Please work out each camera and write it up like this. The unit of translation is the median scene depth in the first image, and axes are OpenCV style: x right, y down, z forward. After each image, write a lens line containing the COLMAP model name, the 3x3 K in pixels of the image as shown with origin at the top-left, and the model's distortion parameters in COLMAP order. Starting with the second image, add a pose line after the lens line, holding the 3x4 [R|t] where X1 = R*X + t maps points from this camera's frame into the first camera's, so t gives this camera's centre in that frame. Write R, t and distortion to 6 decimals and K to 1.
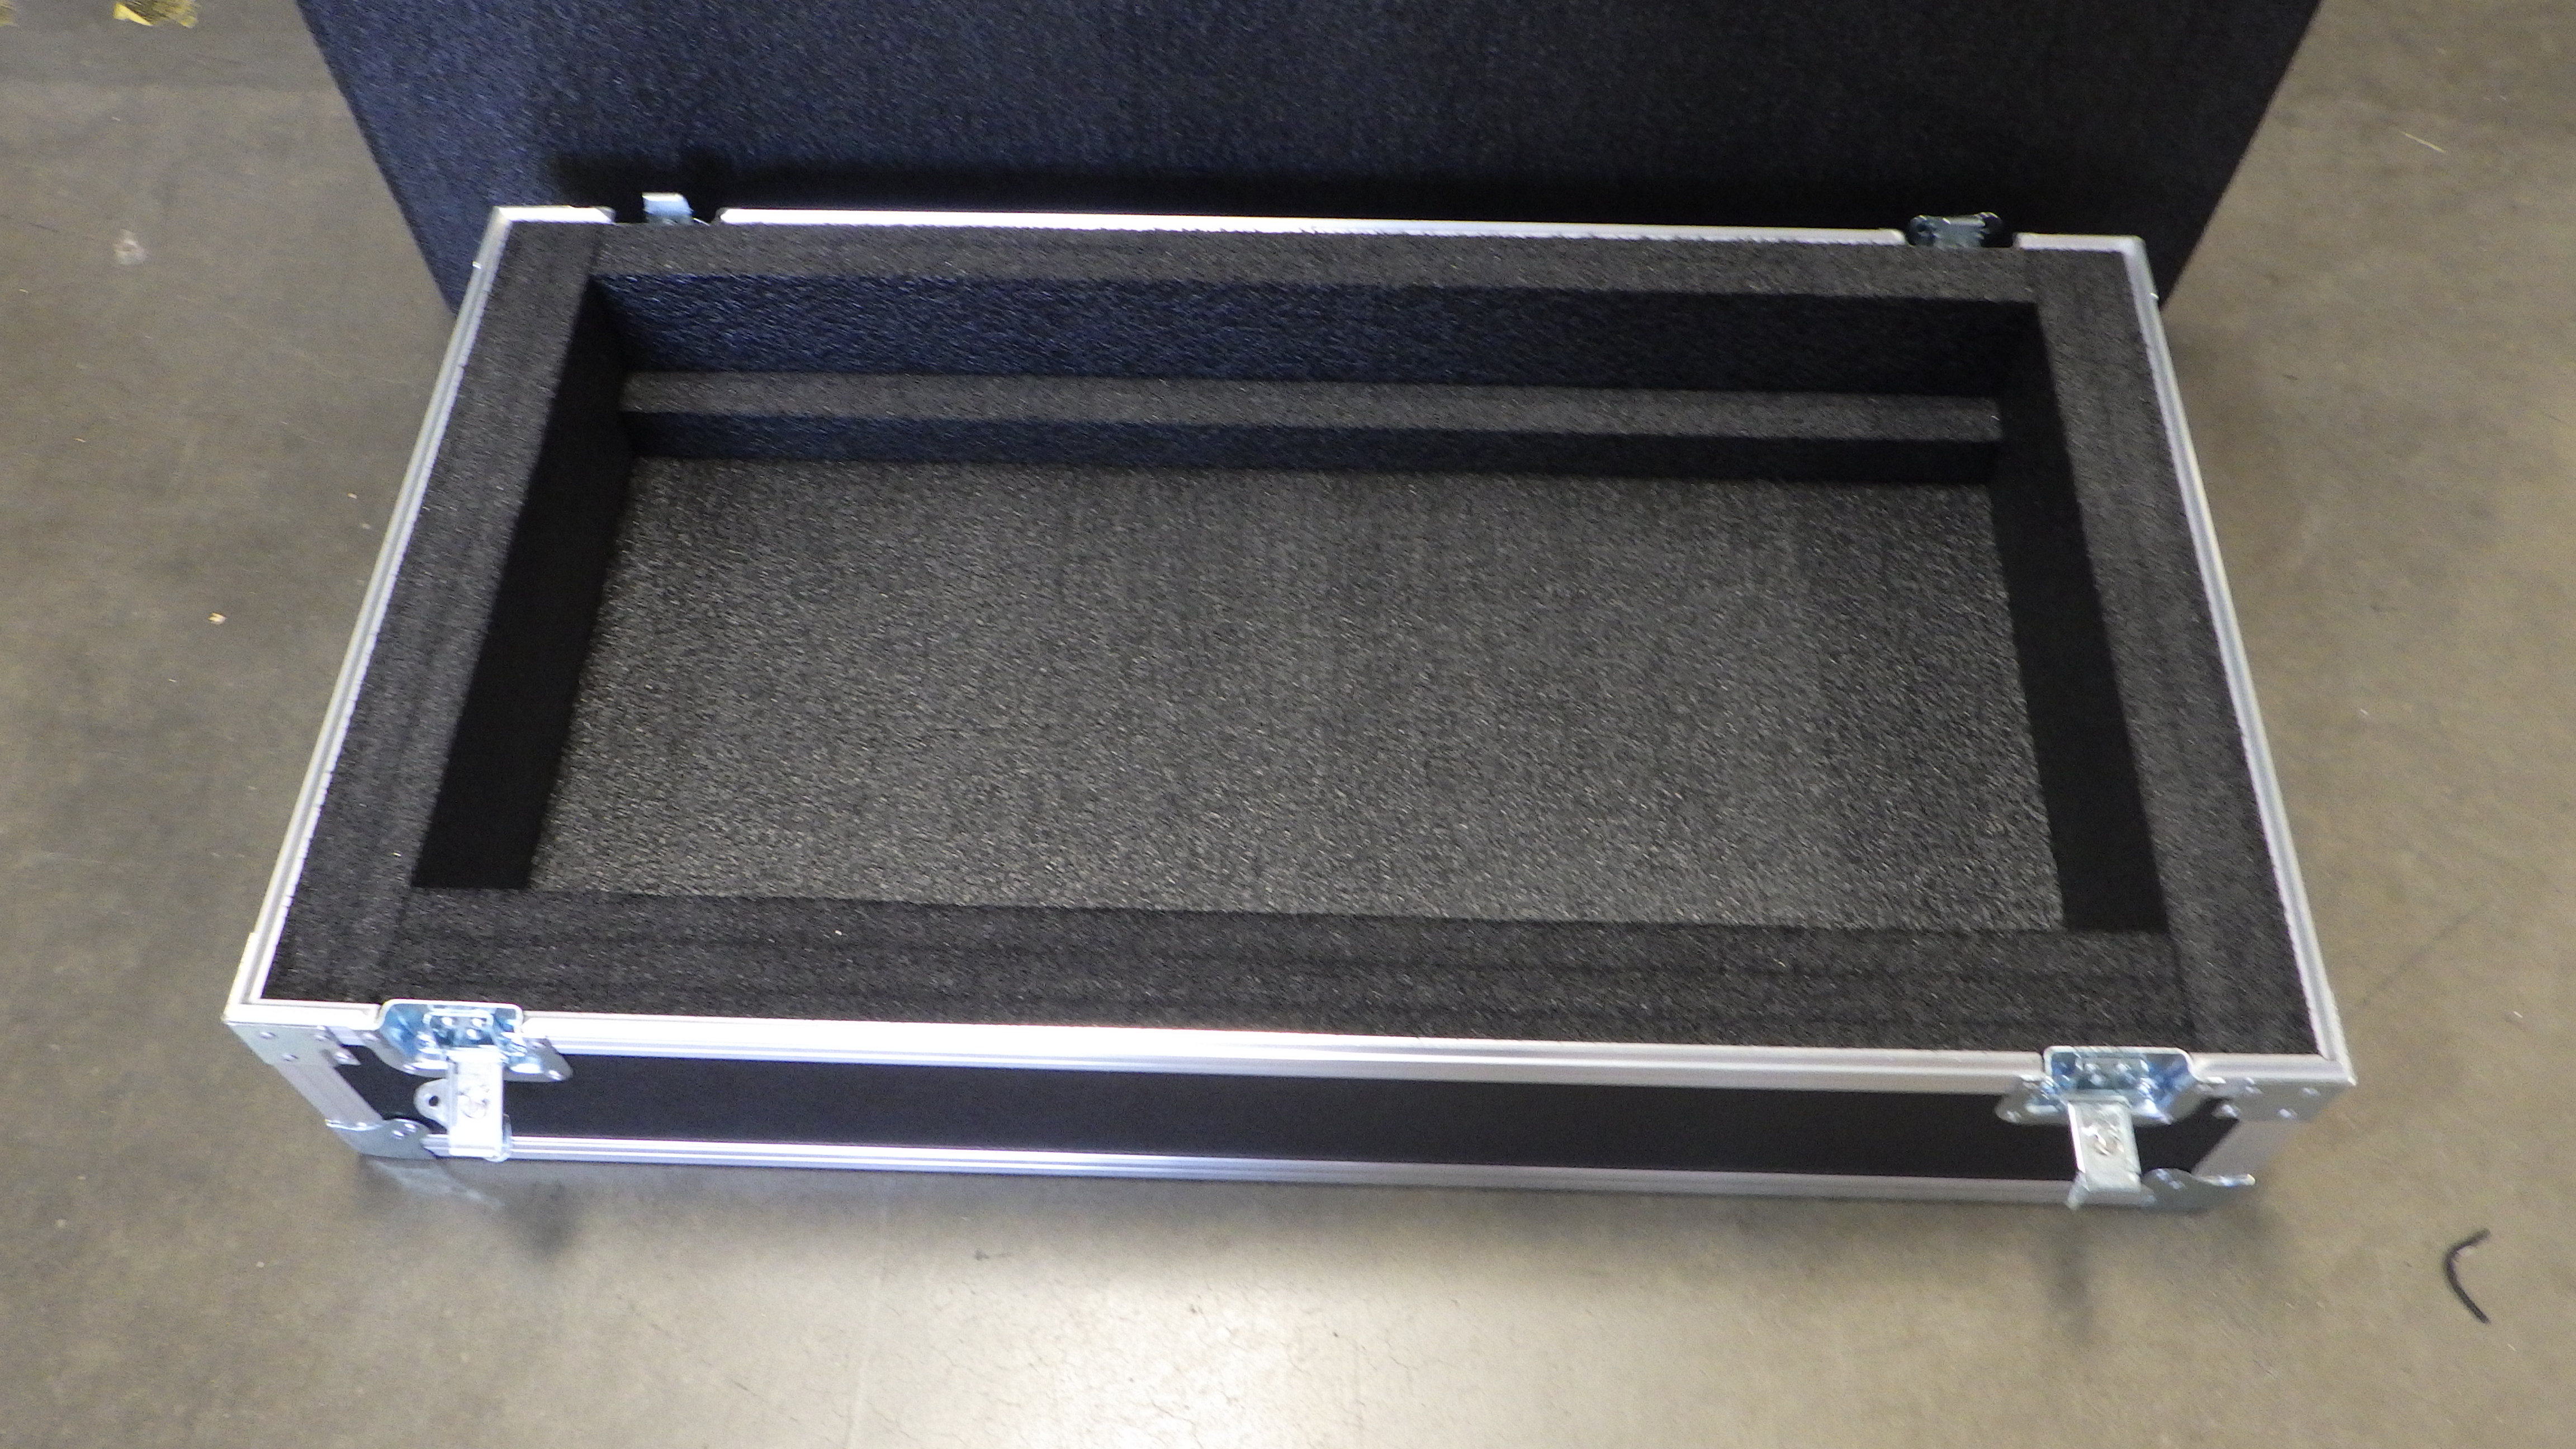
lens RADIAL K [[2094.9, 0, 1285.1], [0, 2094.9, 703.3], [0, 0, 1]] dist [0.000435, 0.001921]
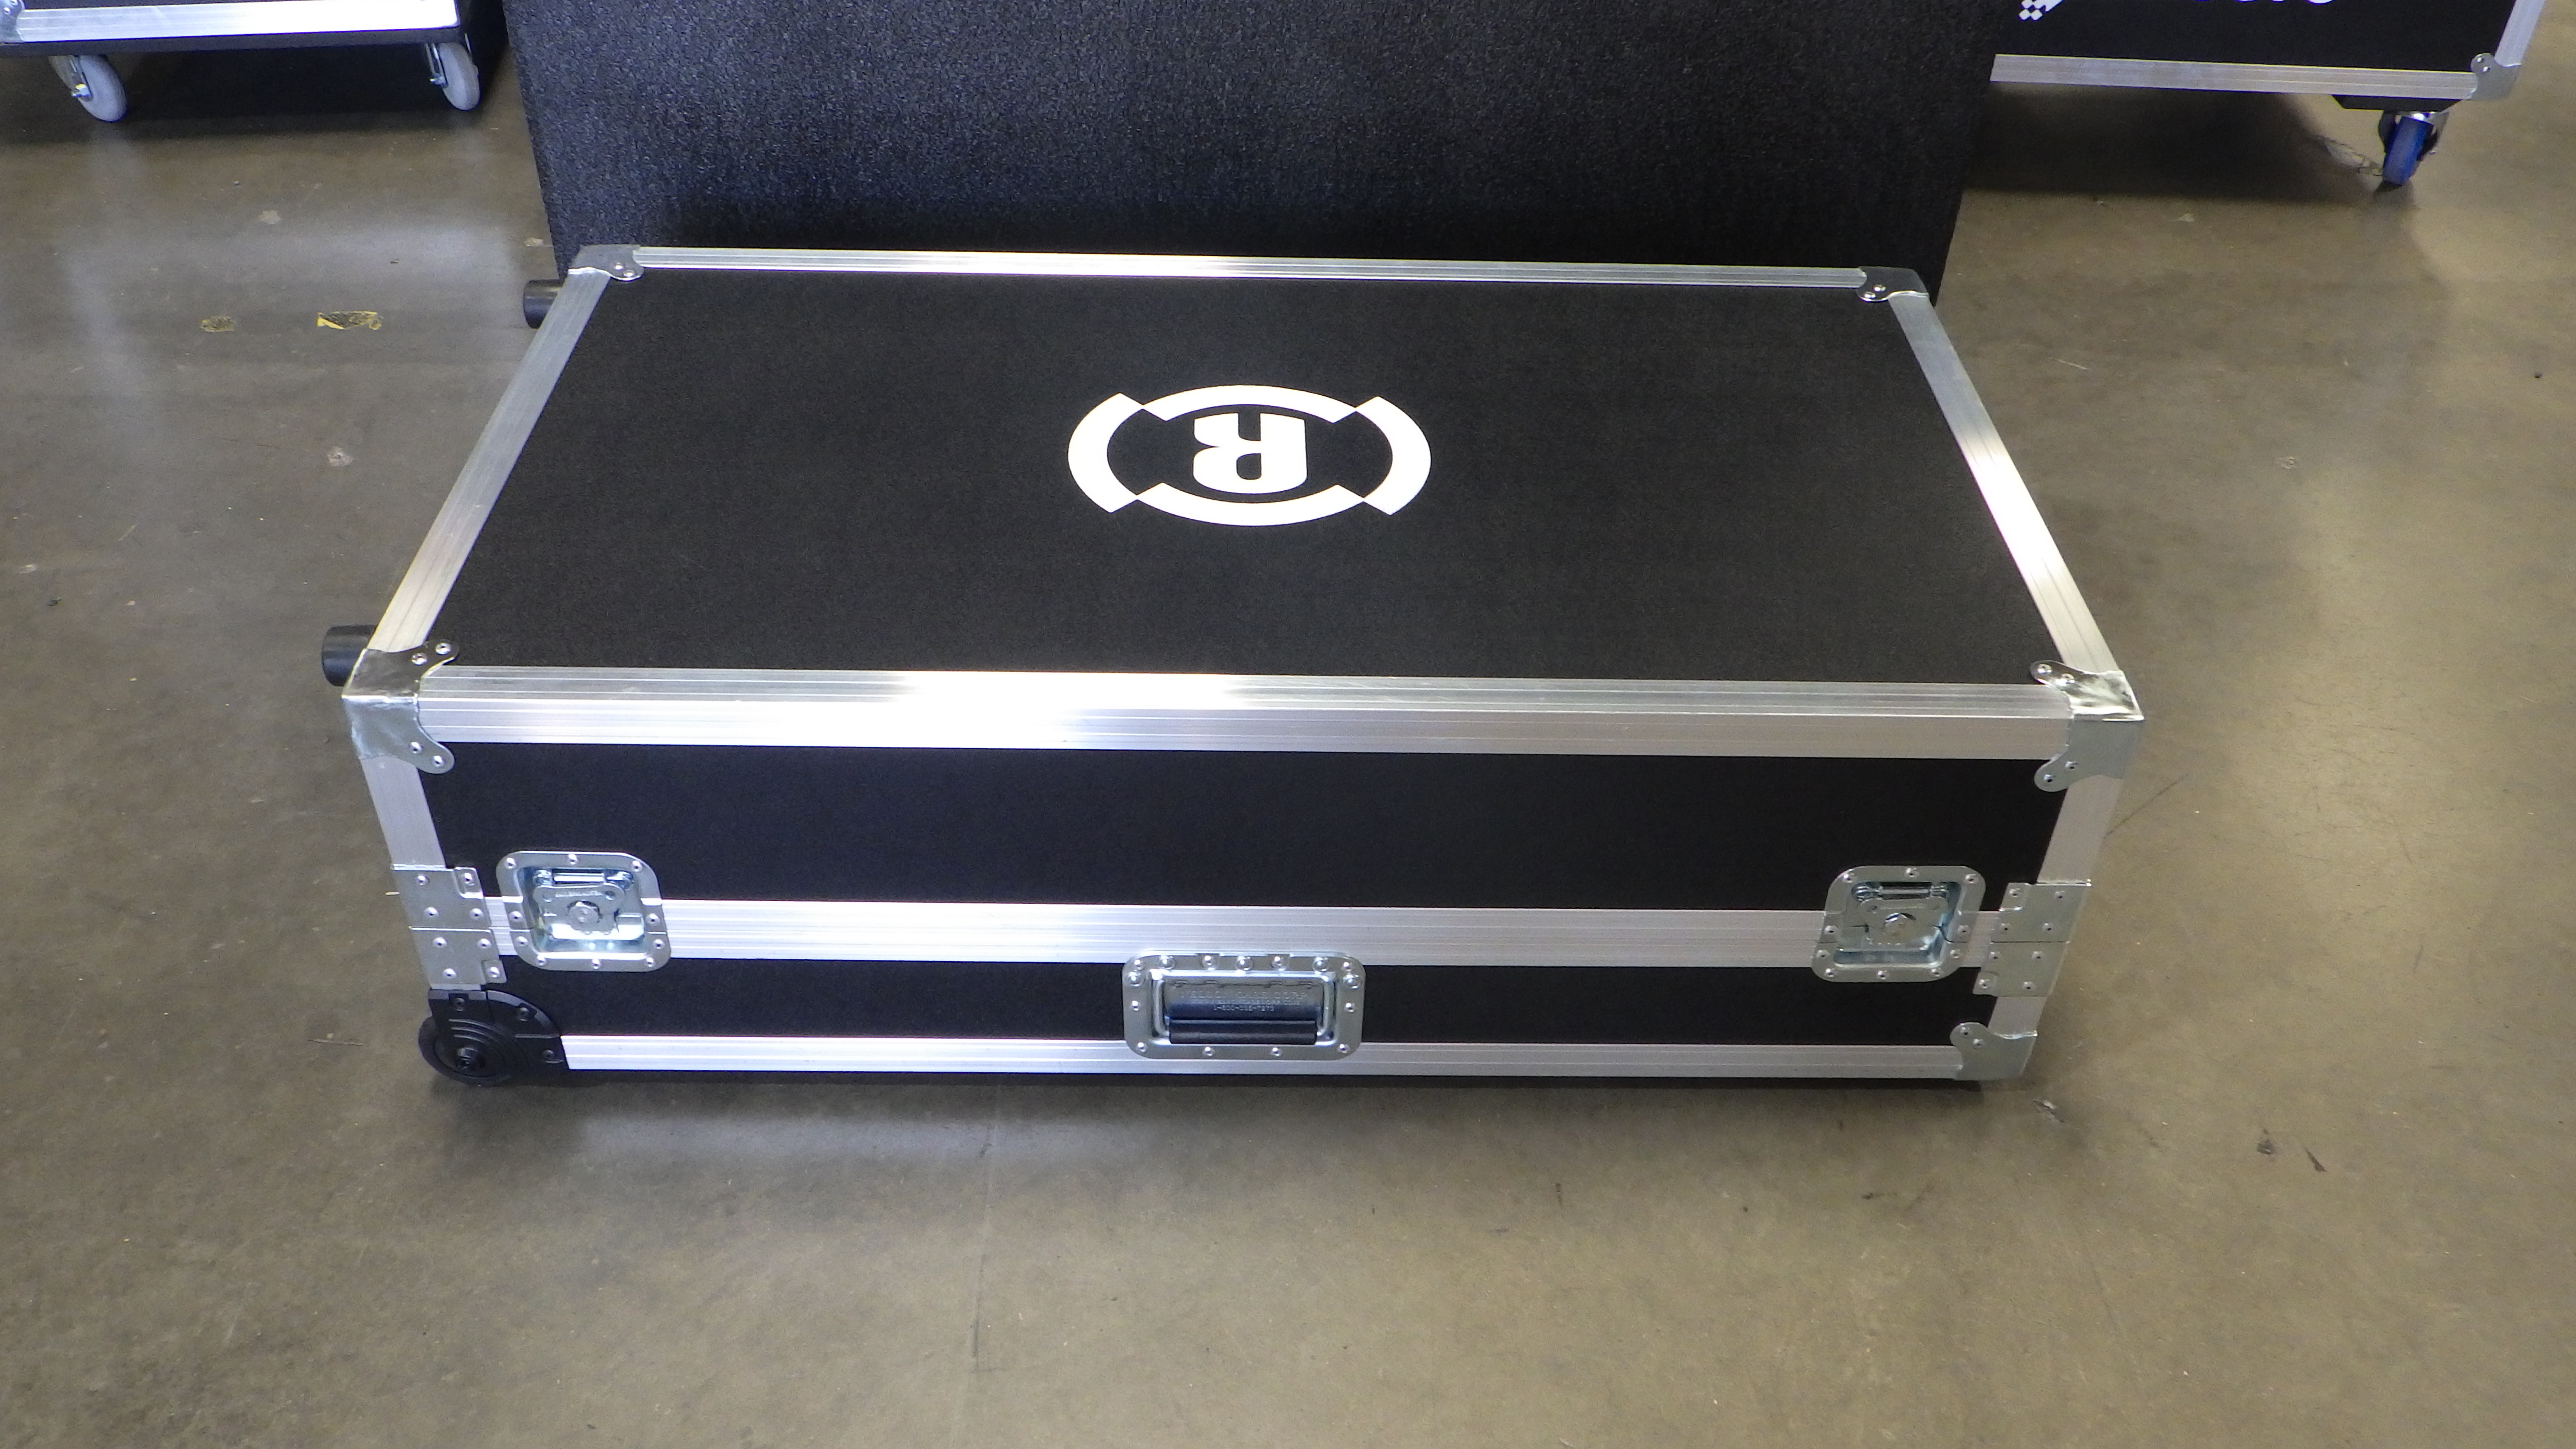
lens RADIAL K [[2094.9, 0, 1281.9], [0, 2094.9, 722.2], [0, 0, 1]] dist [0.000435, 0.001921]
pose [[0.996238, -0.028259, 0.081925, -0.112356], [0.052123, 0.950624, -0.305937, 0.435484], [-0.069234, 0.309056, 0.948521, -0.237770]]
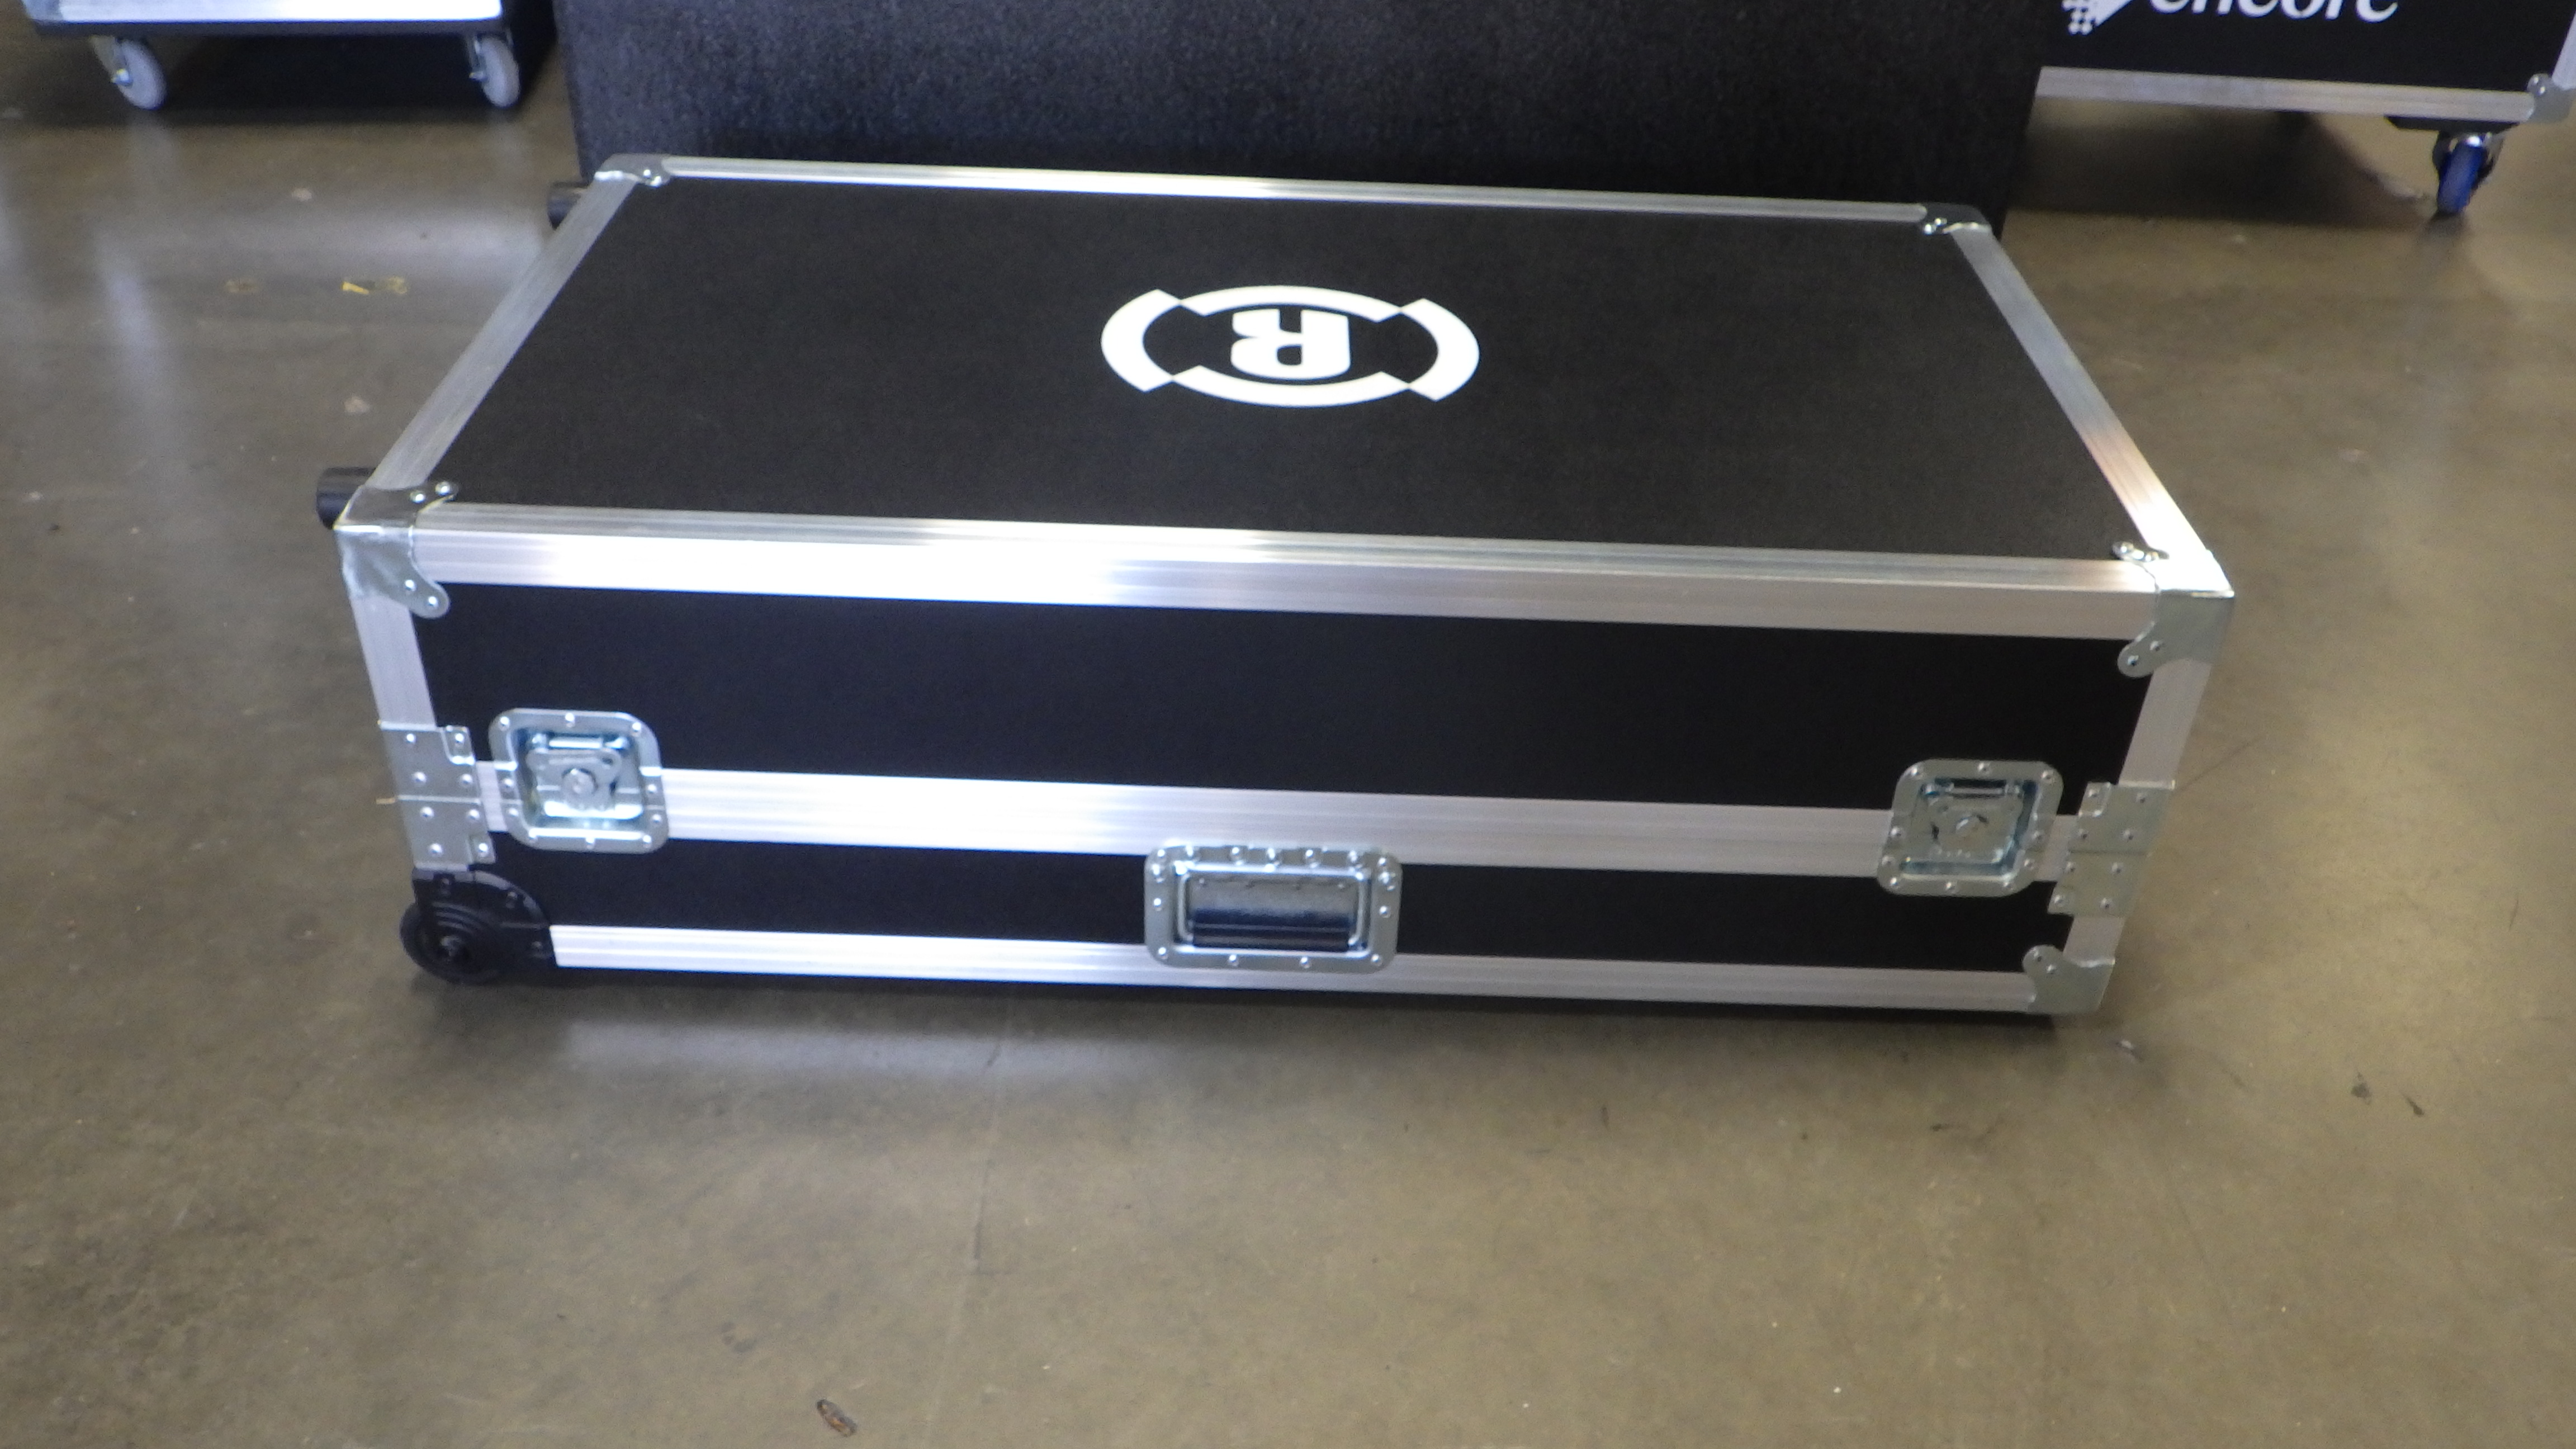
lens RADIAL K [[2094.9, 0, 1282.0], [0, 2094.9, 721.9], [0, 0, 1]] dist [0.000435, 0.001921]
pose [[0.997266, -0.001383, 0.073878, -0.117959], [0.028677, 0.928701, -0.369718, 0.533454], [-0.068099, 0.370826, 0.926202, -0.147073]]
